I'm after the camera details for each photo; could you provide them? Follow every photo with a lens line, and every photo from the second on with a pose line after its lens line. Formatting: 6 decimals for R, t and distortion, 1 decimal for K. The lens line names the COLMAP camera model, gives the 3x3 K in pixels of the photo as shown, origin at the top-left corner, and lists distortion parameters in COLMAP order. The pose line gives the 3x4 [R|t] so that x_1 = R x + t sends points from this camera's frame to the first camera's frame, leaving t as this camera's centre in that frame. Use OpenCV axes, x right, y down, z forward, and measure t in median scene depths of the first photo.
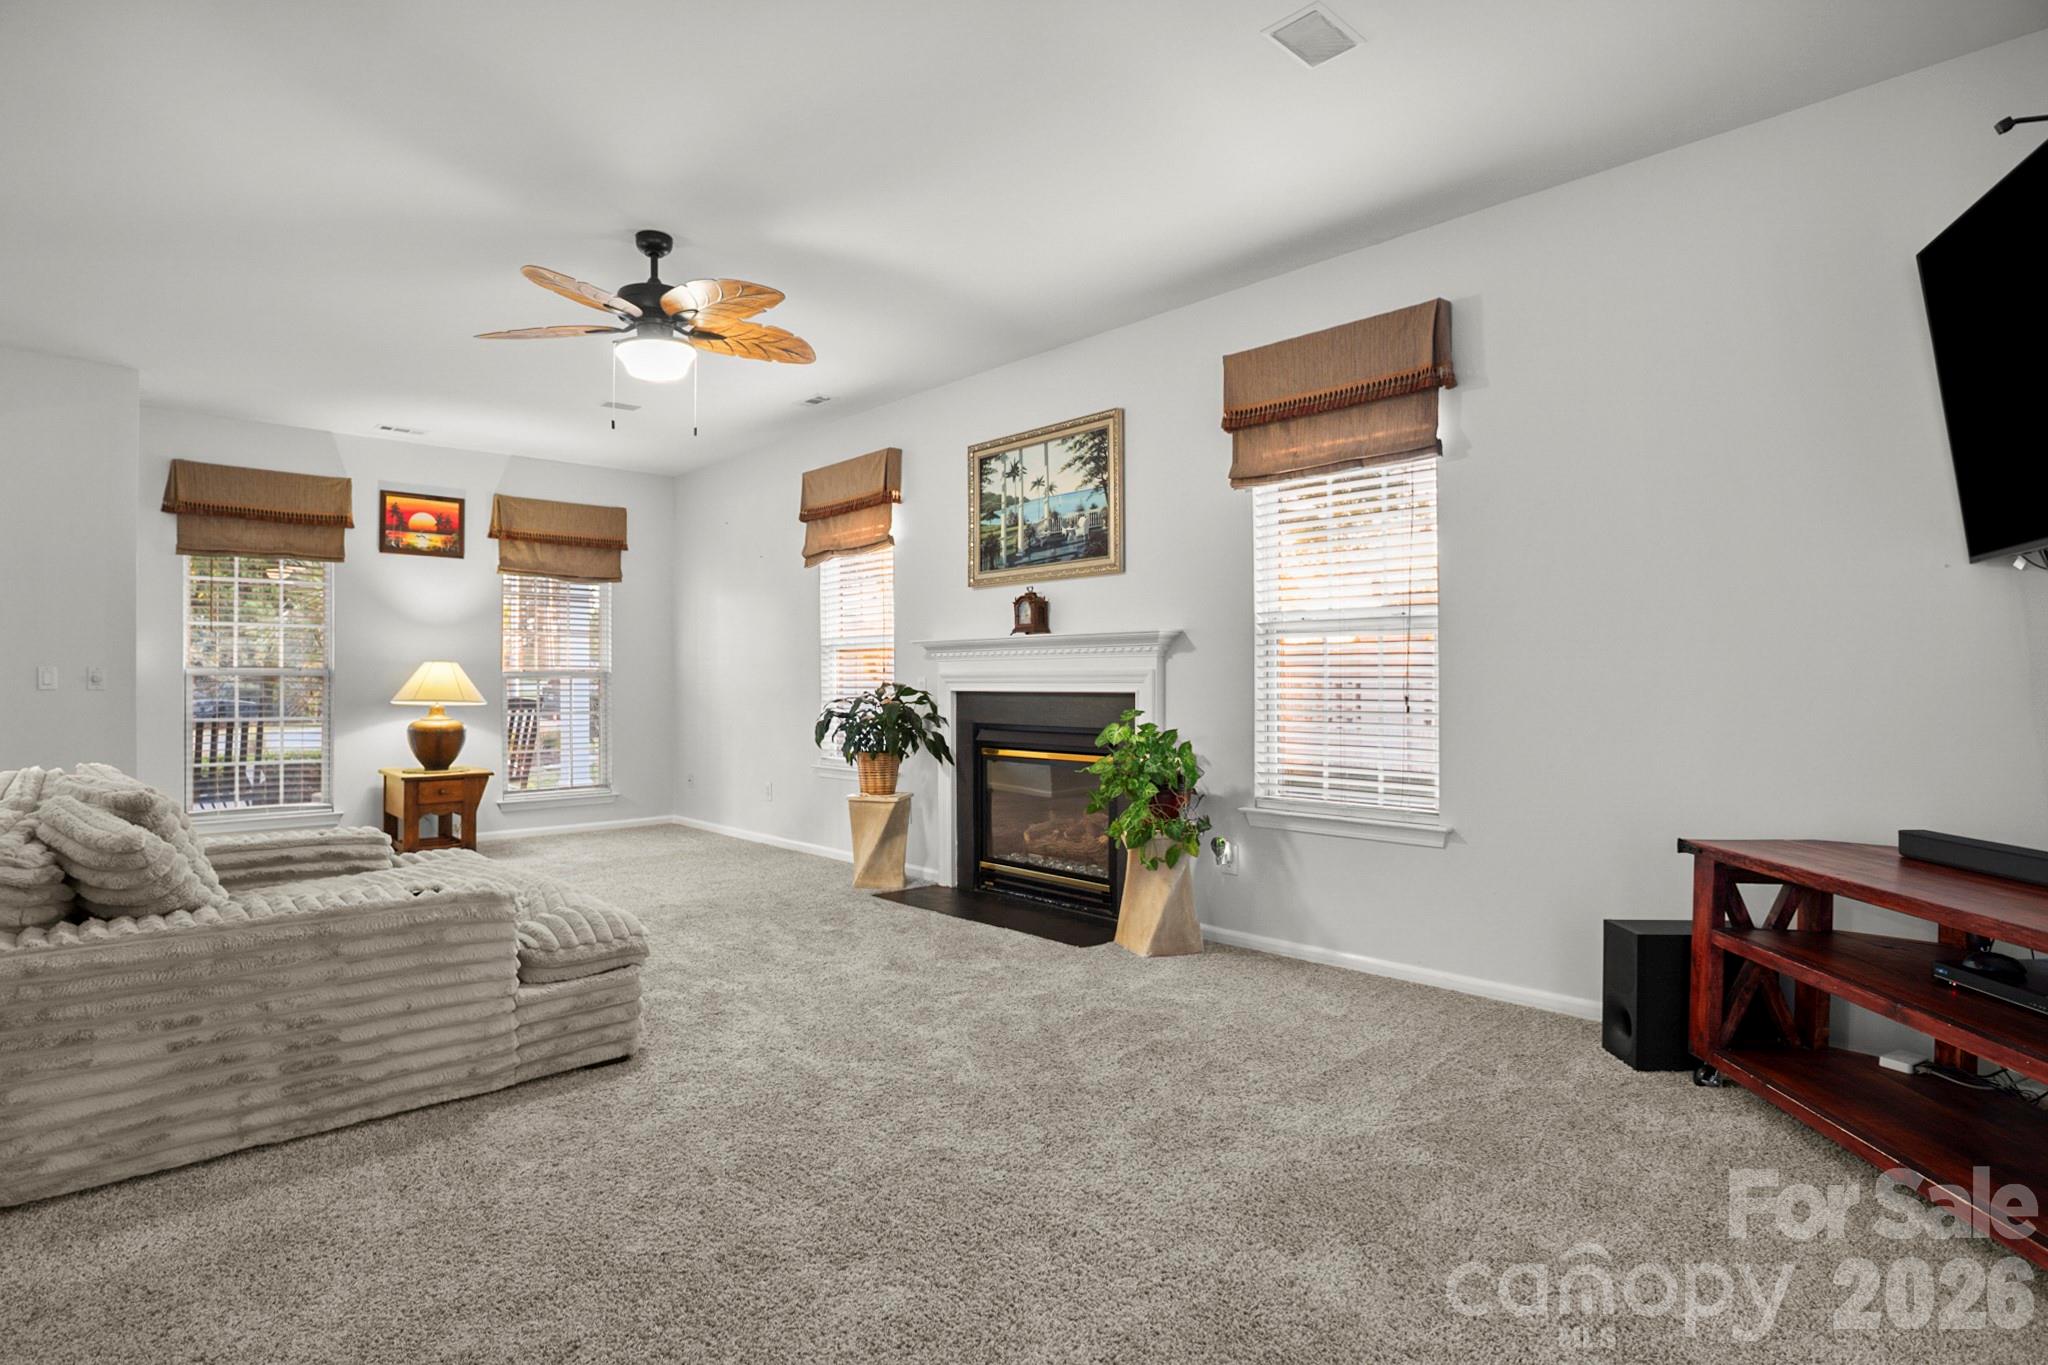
lens RADIAL K [[1050.5, 0, 1046.9], [0, 1050.5, 675.6], [0, 0, 1]] dist [0.005138, -0.002429]
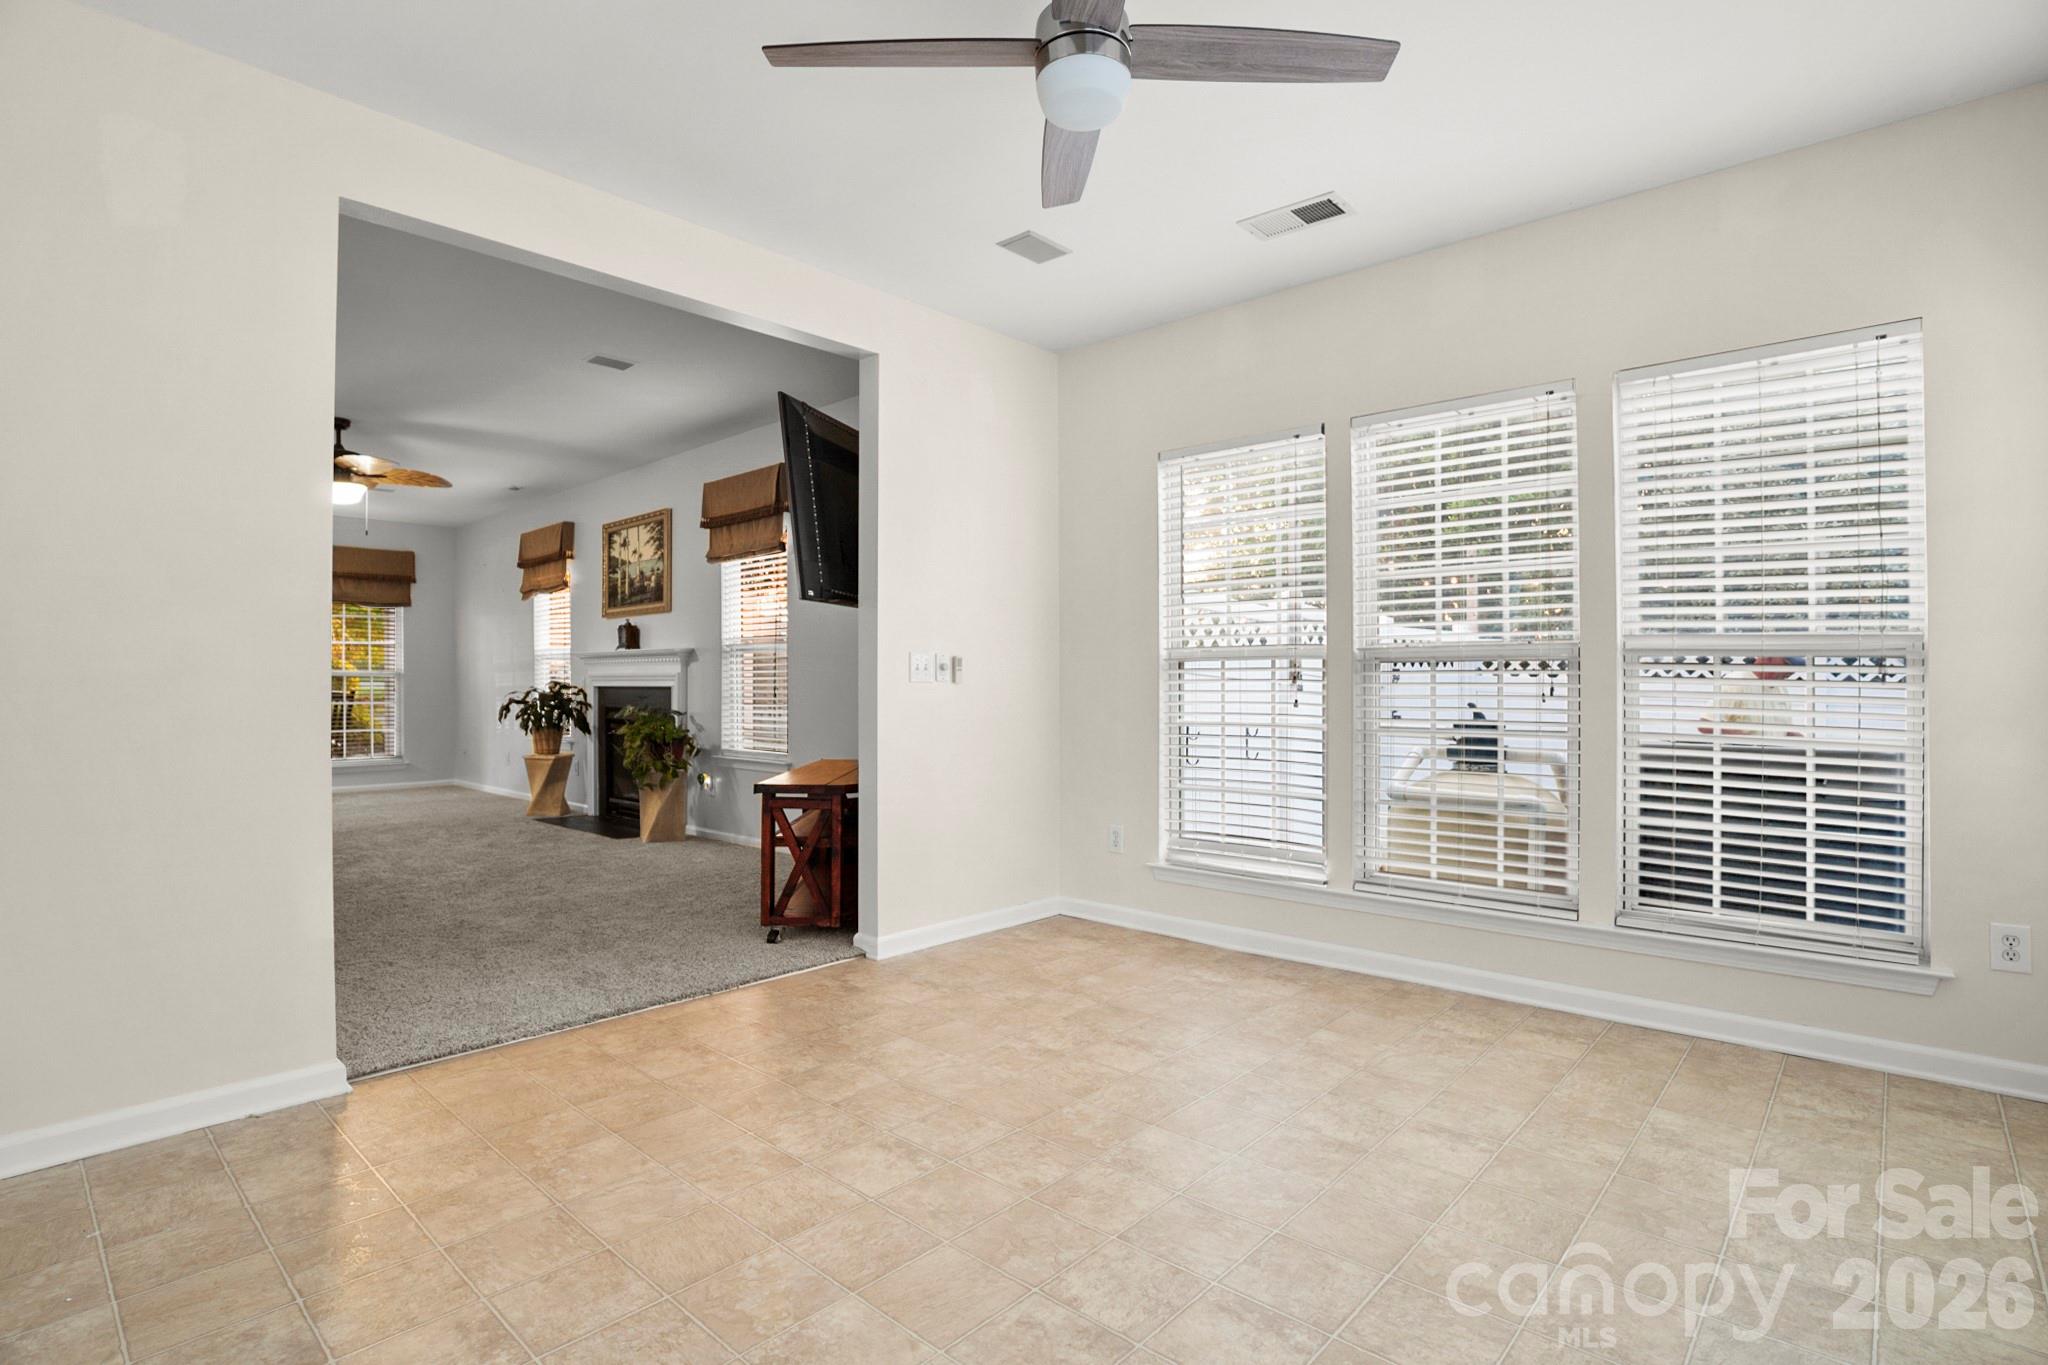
lens RADIAL K [[1055.5, 0, 1021.1], [0, 1055.5, 680.7], [0, 0, 1]] dist [-0.000607, 0.000279]
pose [[0.999838, 0.000307, 0.017983, 0.532828], [-0.000424, 0.999979, 0.006467, -0.003309], [-0.017981, -0.006473, 0.999817, -0.567558]]
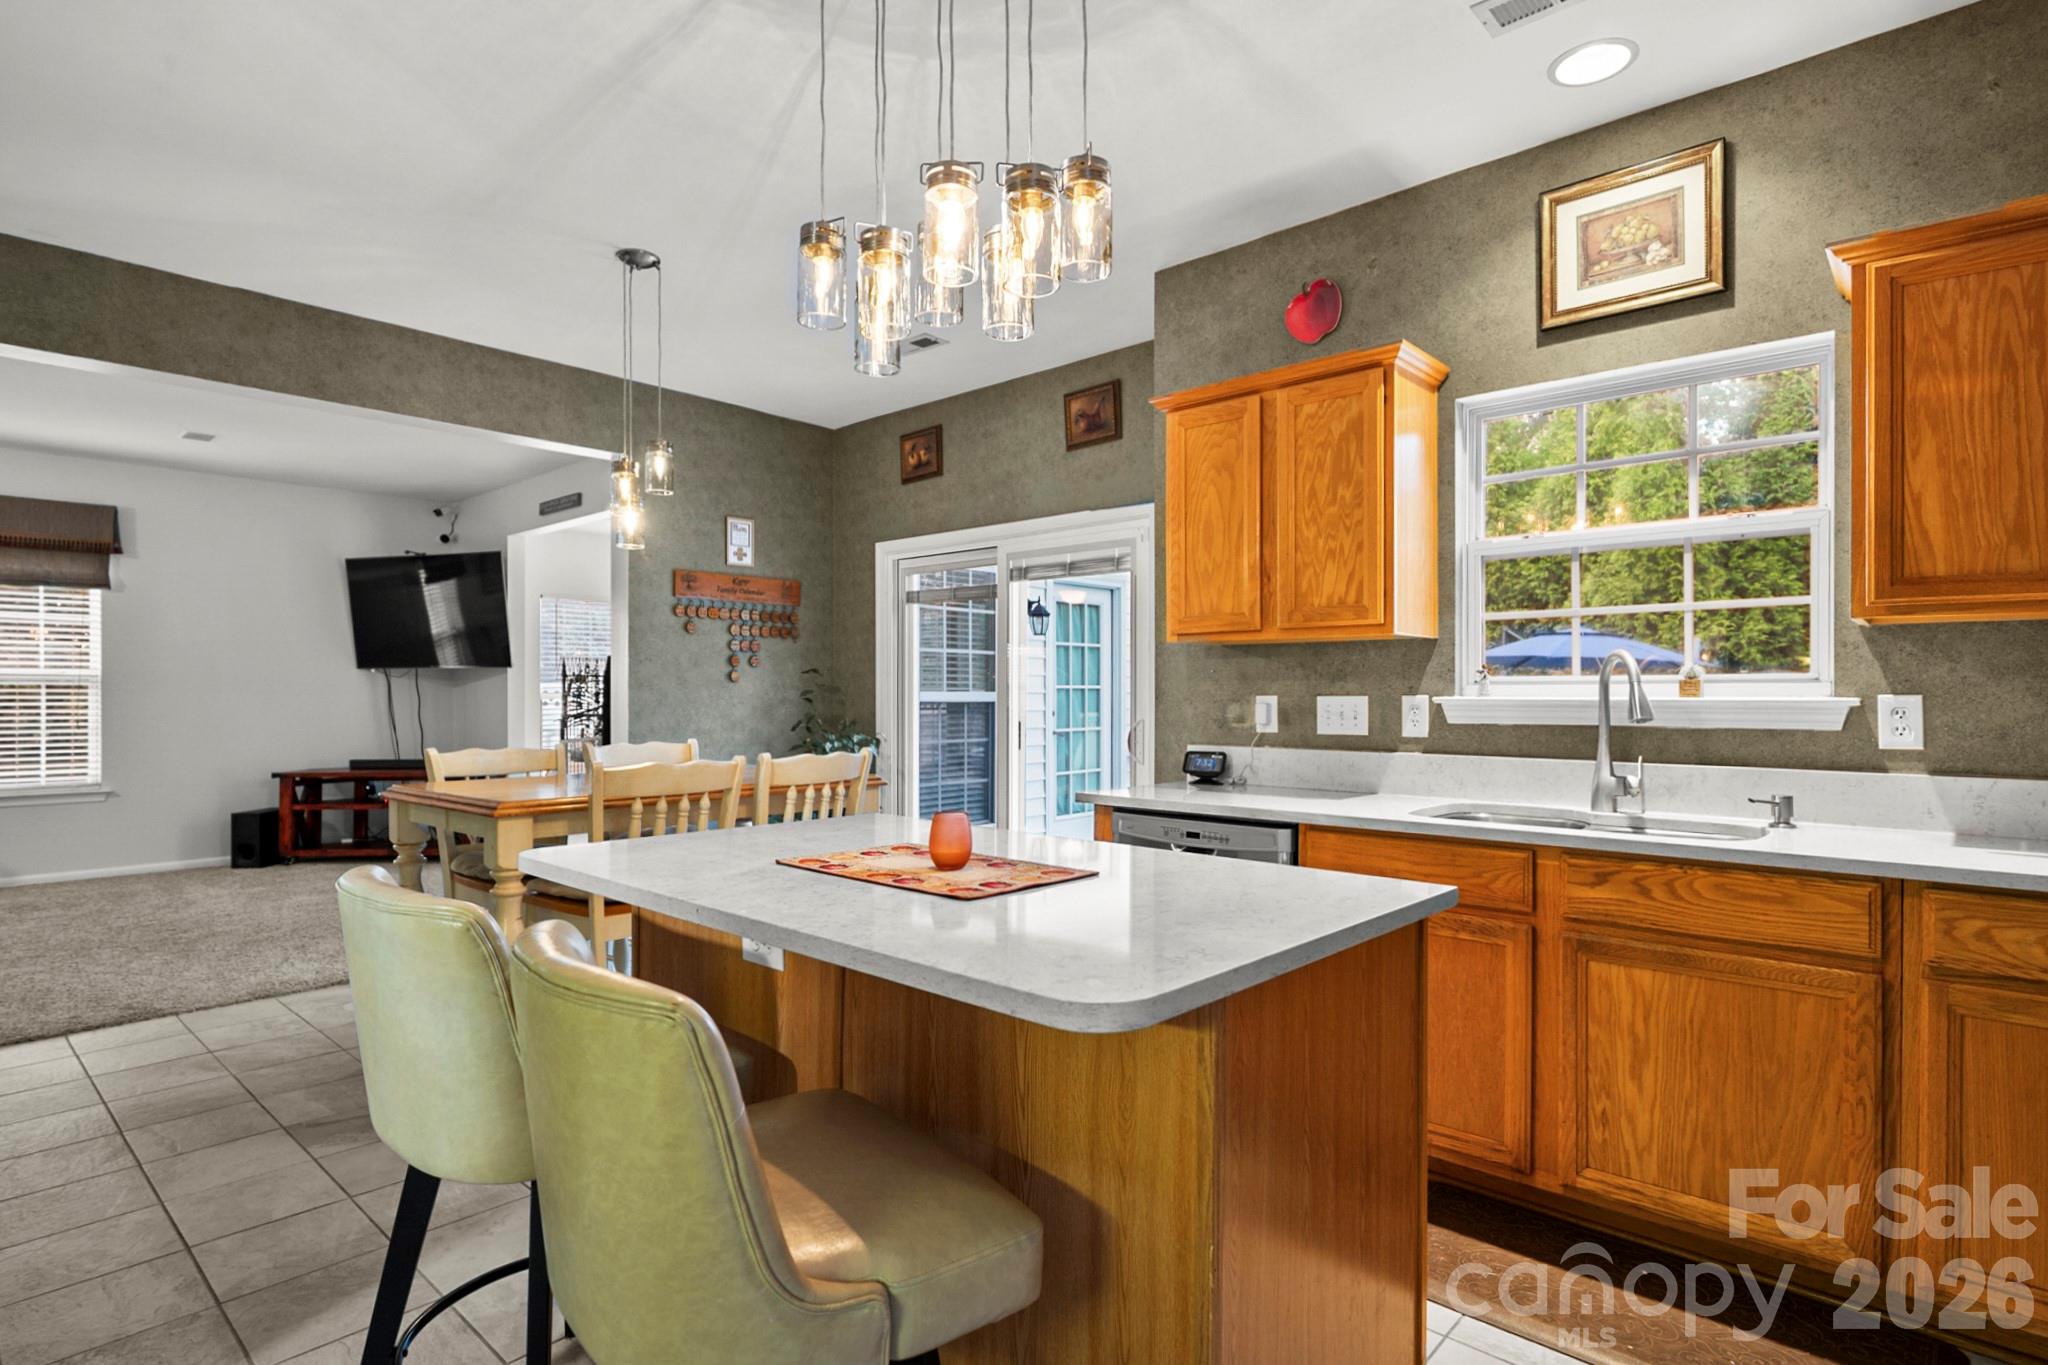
lens RADIAL K [[1050.5, 0, 1038.7], [0, 1050.5, 697.6], [0, 0, 1]] dist [0.005138, -0.002429]
pose [[-0.026690, -0.006221, 0.999624, -1.096767], [-0.009606, 0.999936, 0.005967, -0.032471], [-0.999598, -0.009443, -0.026748, -0.425668]]
